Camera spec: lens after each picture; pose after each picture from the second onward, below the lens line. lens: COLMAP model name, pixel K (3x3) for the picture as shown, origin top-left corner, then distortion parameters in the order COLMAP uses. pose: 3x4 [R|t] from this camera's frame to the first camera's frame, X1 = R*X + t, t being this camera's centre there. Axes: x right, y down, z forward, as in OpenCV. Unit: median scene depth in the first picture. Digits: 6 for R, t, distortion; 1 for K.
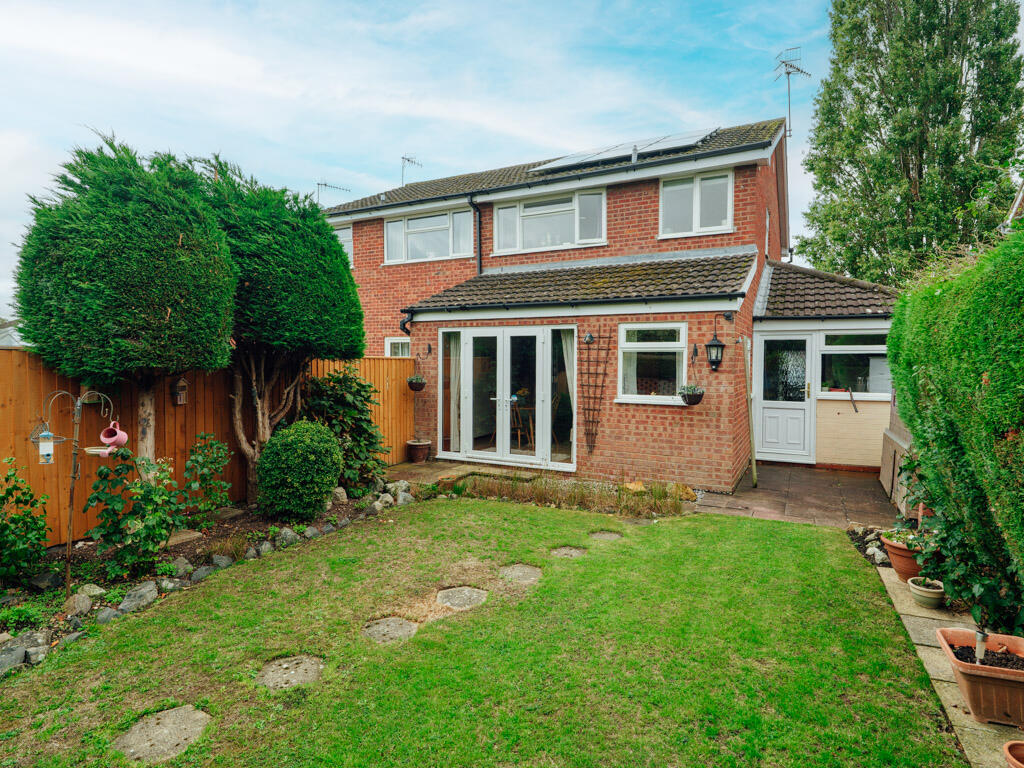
lens RADIAL K [[553.1, 0, 508.5], [0, 553.1, 378.2], [0, 0, 1]] dist [0.010207, -0.000217]
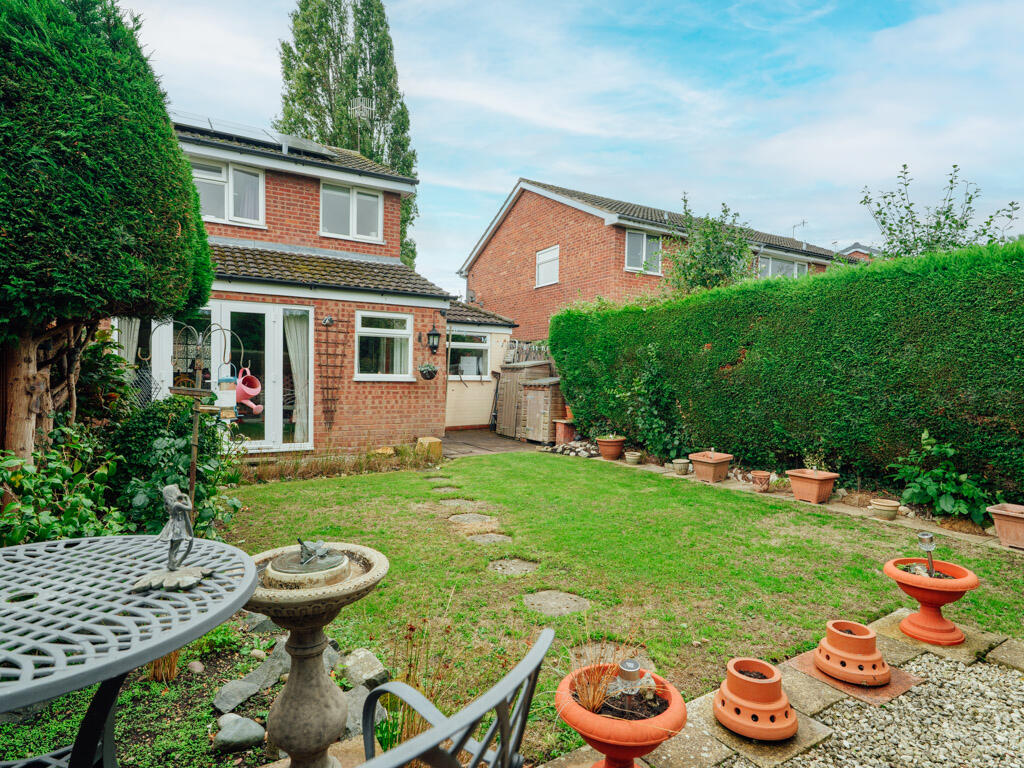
lens RADIAL K [[553.1, 0, 510.6], [0, 553.1, 383.4], [0, 0, 1]] dist [0.010207, -0.000217]
pose [[0.542700, -0.010195, 0.839865, -0.558984], [0.012140, 0.999917, 0.004293, 0.047297], [-0.839839, 0.007866, 0.542779, 0.132592]]
